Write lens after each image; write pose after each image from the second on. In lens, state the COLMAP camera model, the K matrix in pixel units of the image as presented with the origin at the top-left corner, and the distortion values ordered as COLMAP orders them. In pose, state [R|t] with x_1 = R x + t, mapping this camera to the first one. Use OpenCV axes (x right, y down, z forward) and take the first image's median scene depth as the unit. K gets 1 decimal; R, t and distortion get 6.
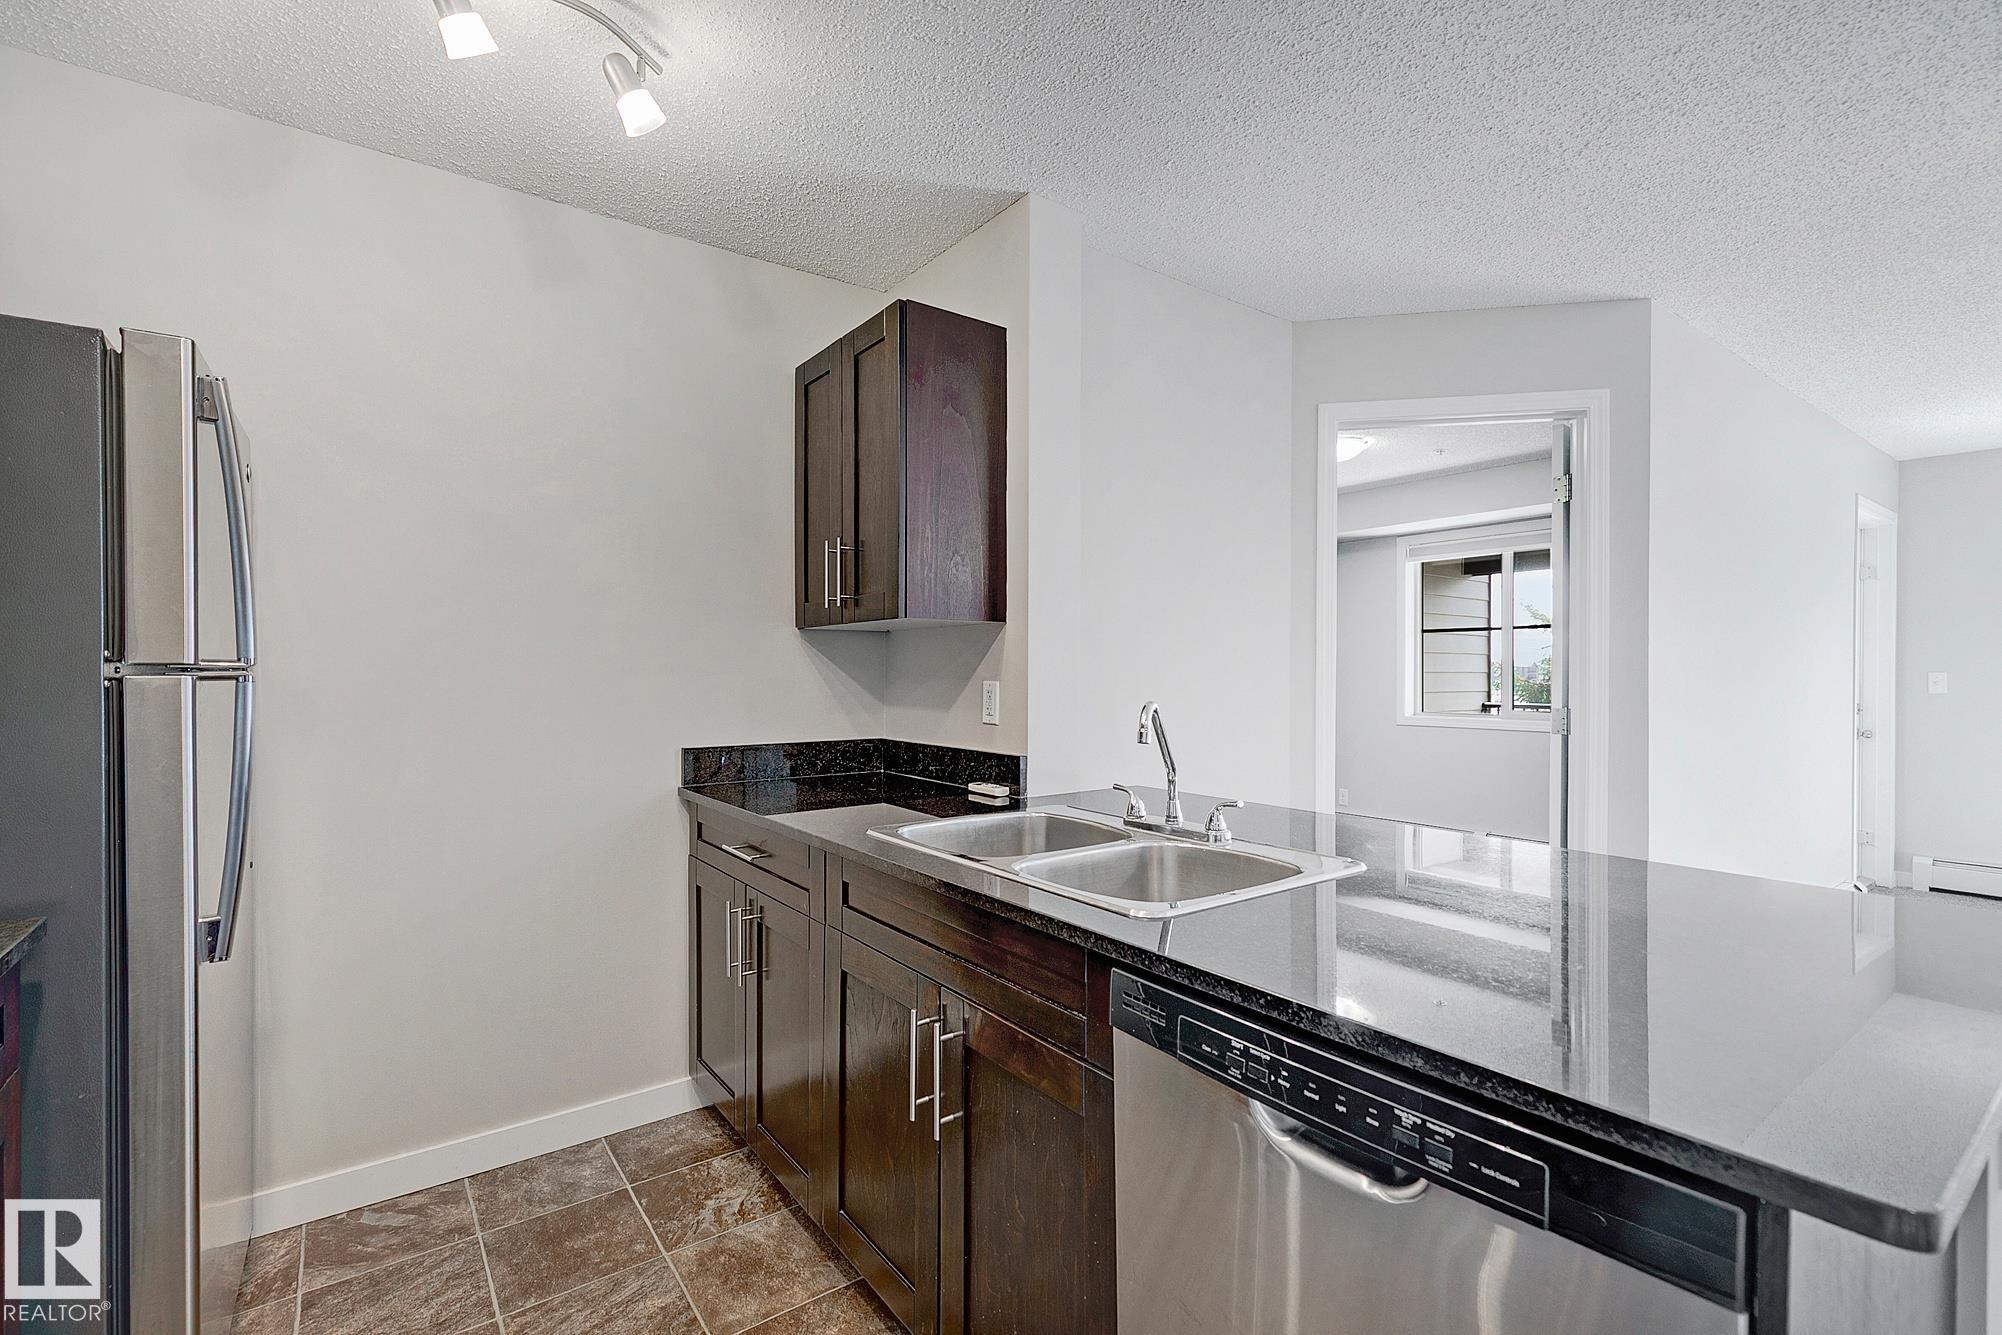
lens RADIAL K [[892.9, 0, 1008.6], [0, 892.9, 678.5], [0, 0, 1]] dist [0.007464, -0.001093]
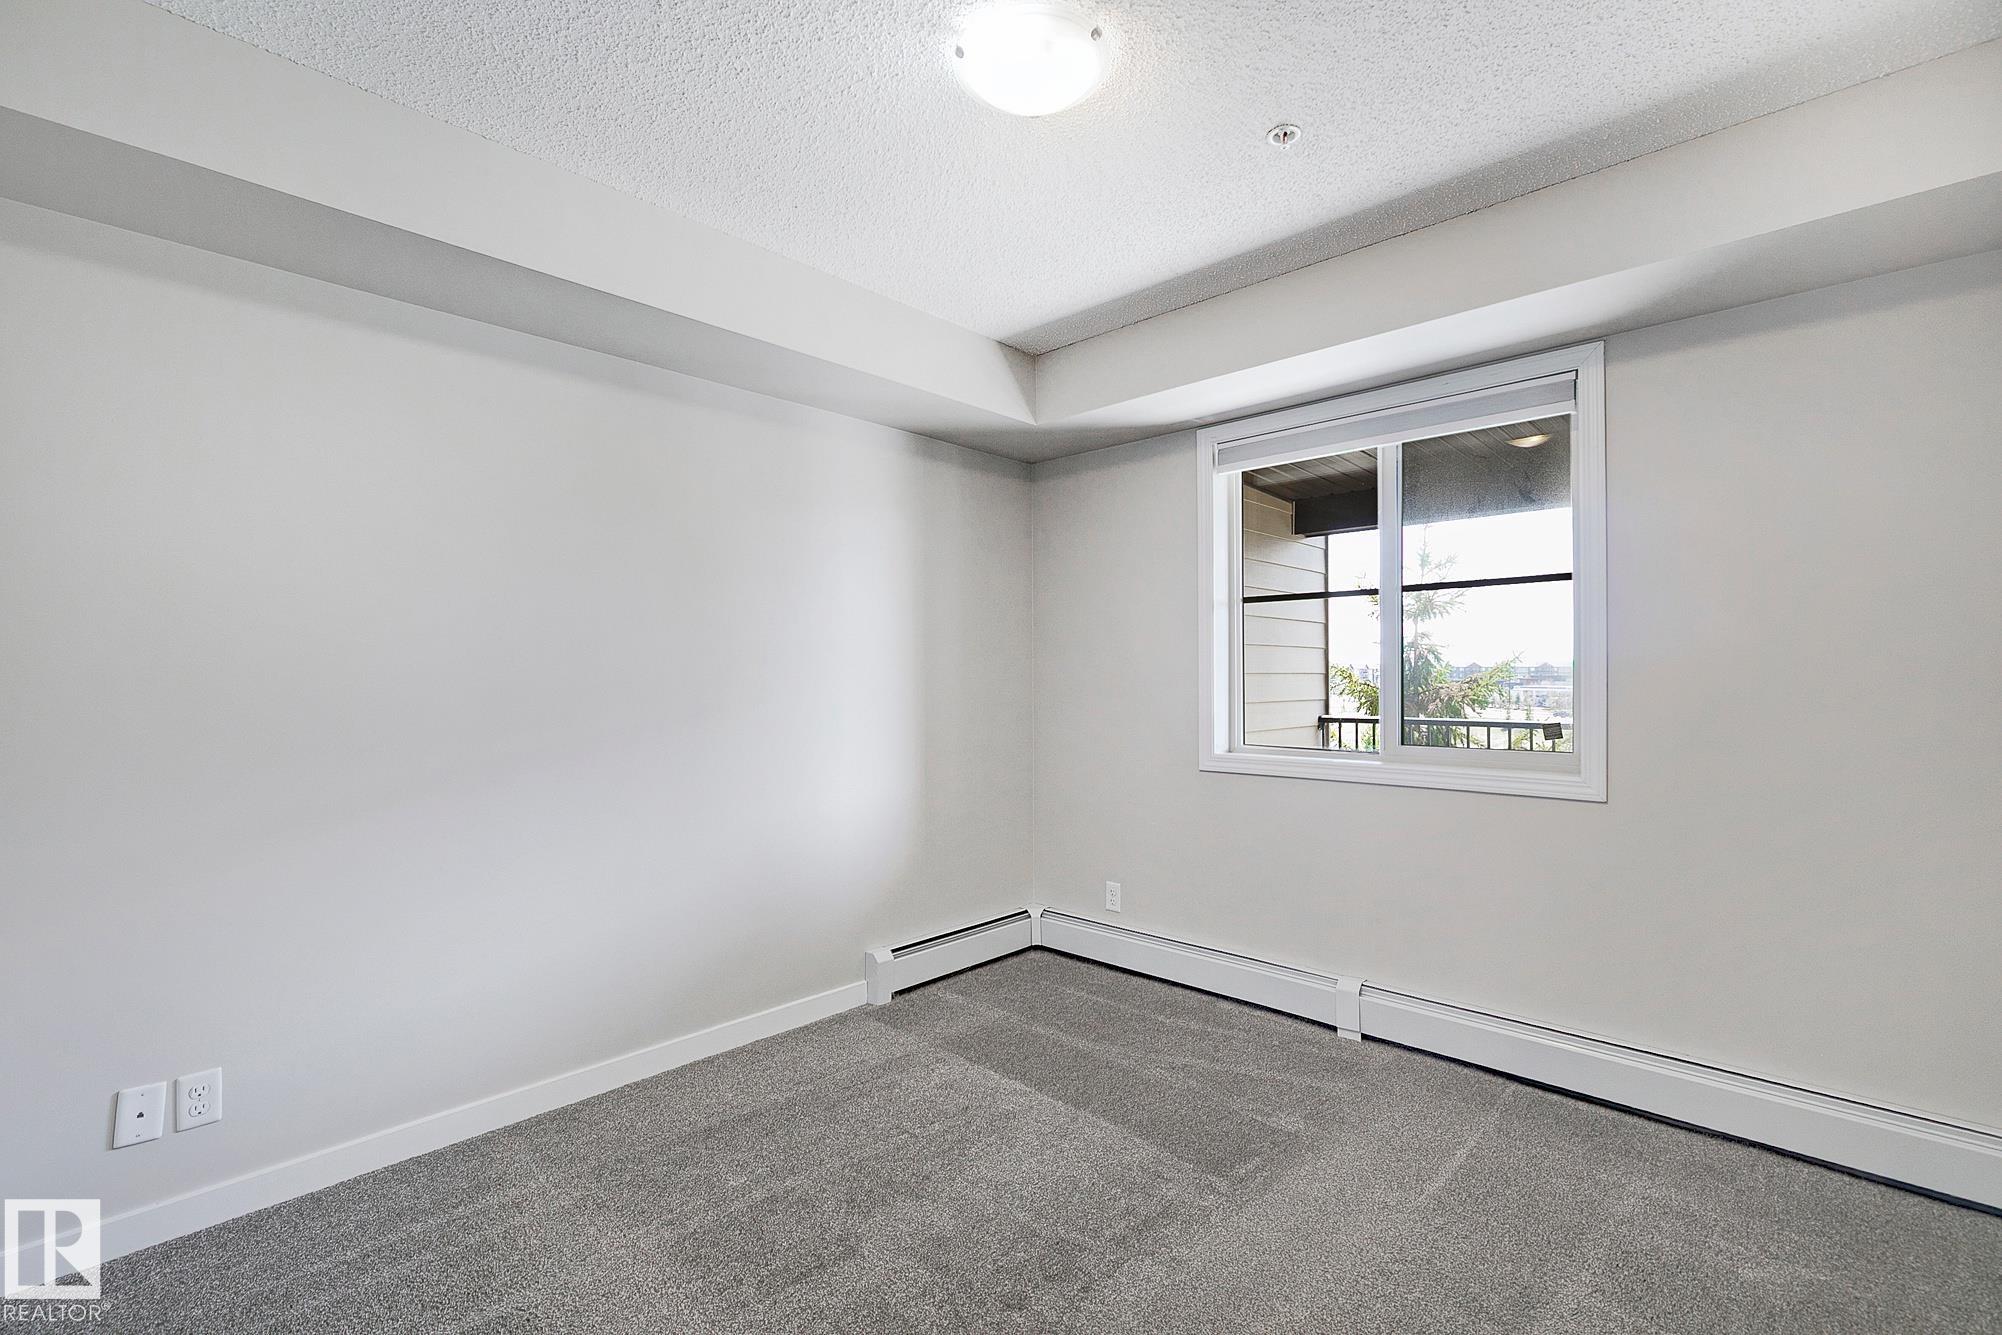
lens RADIAL K [[892.9, 0, 1003.5], [0, 892.9, 669.0], [0, 0, 1]] dist [0.007464, -0.001093]
pose [[0.983833, -0.002786, 0.179064, 0.218597], [0.004468, 0.999950, -0.008991, -0.006145], [-0.179030, 0.009646, 0.983796, 0.483280]]
